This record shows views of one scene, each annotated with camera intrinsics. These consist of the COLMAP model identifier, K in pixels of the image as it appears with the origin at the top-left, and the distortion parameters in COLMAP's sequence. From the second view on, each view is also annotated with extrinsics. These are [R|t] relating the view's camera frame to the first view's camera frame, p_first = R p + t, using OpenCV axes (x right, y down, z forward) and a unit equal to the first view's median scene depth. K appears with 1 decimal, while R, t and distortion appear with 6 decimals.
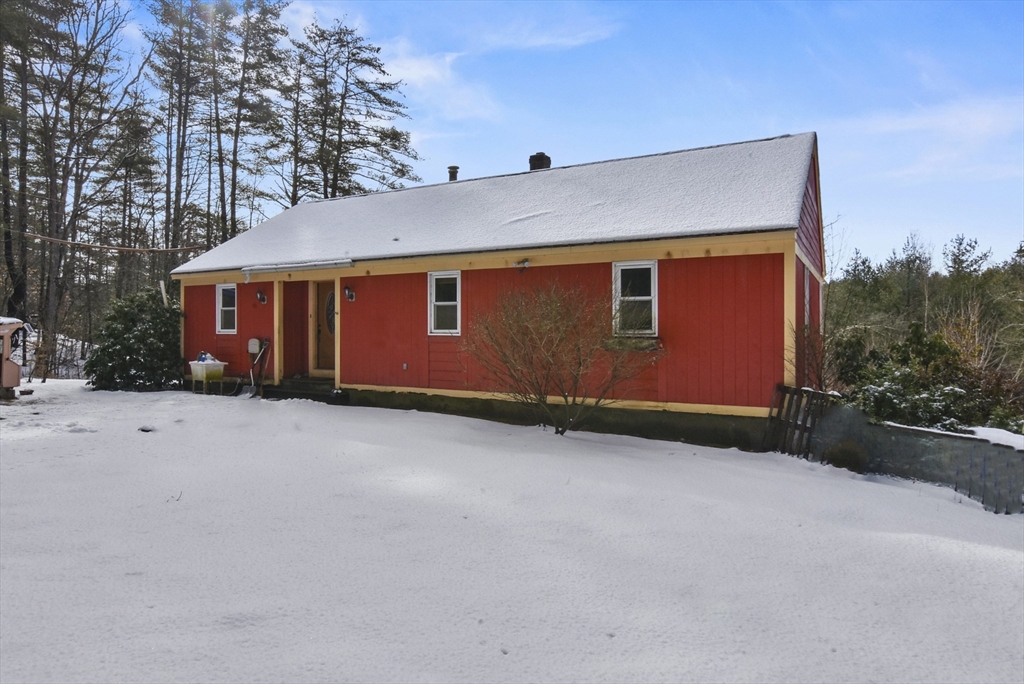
lens RADIAL K [[614.0, 0, 507.1], [0, 614.0, 303.9], [0, 0, 1]] dist [0.004115, 0.014257]
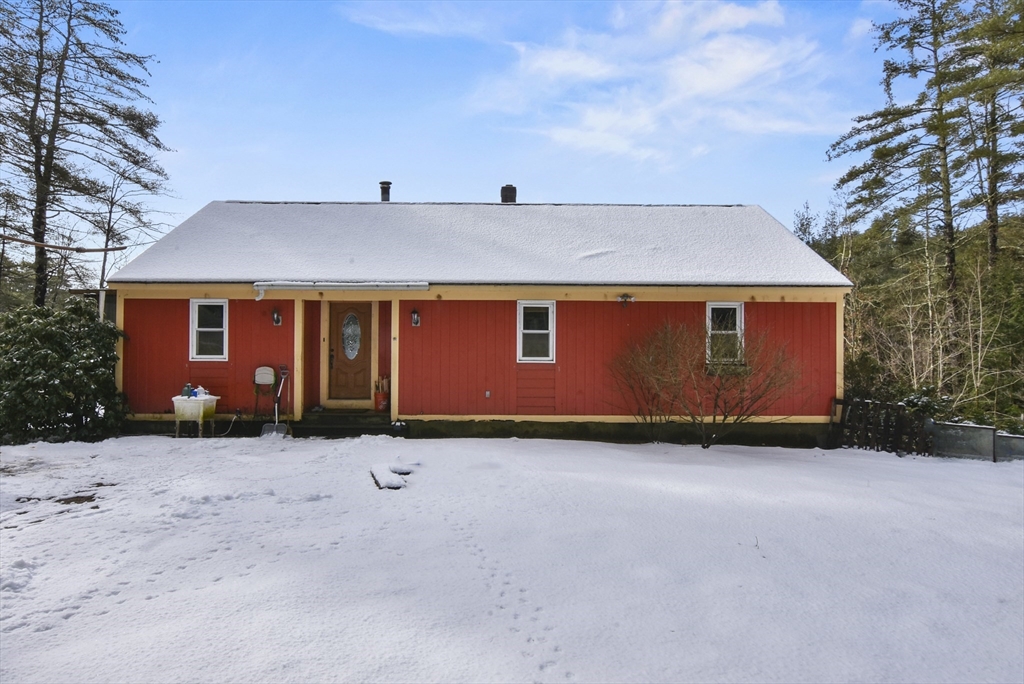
lens RADIAL K [[614.0, 0, 502.8], [0, 614.0, 331.9], [0, 0, 1]] dist [0.004115, 0.014257]
pose [[0.865988, 0.023101, 0.499531, -0.601399], [-0.024823, 0.999687, -0.003197, 0.003871], [-0.499448, -0.009631, 0.866290, 0.123828]]
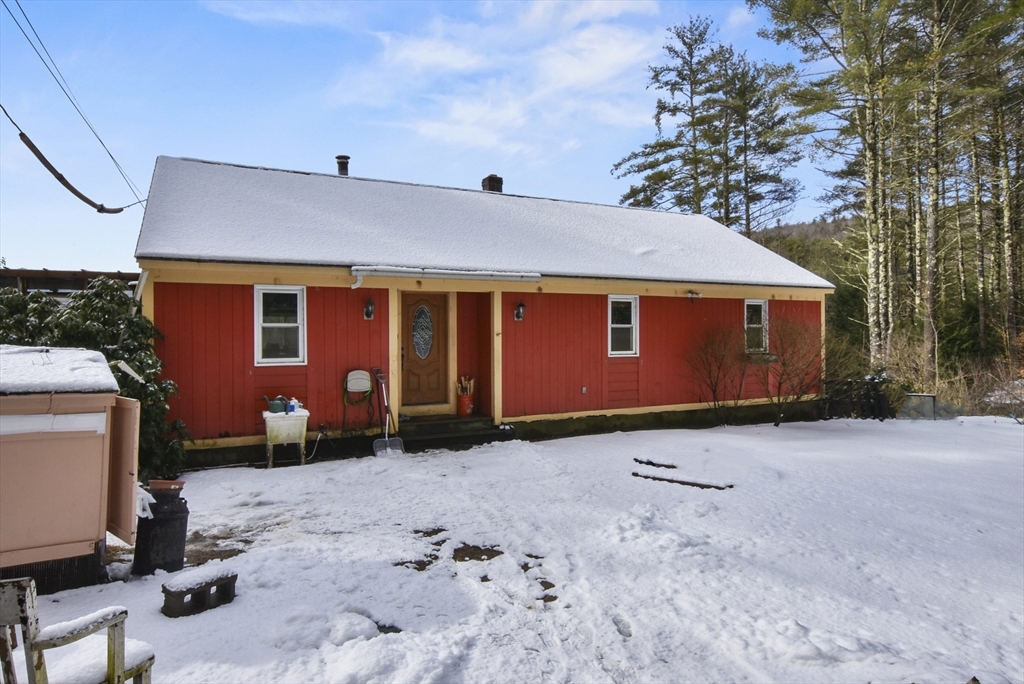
lens RADIAL K [[614.0, 0, 517.5], [0, 614.0, 349.5], [0, 0, 1]] dist [0.004115, 0.014257]
pose [[0.552518, -0.009179, 0.833450, -0.966140], [-0.013611, 0.999707, 0.020034, 0.018639], [-0.833390, -0.022413, 0.552231, 0.519831]]
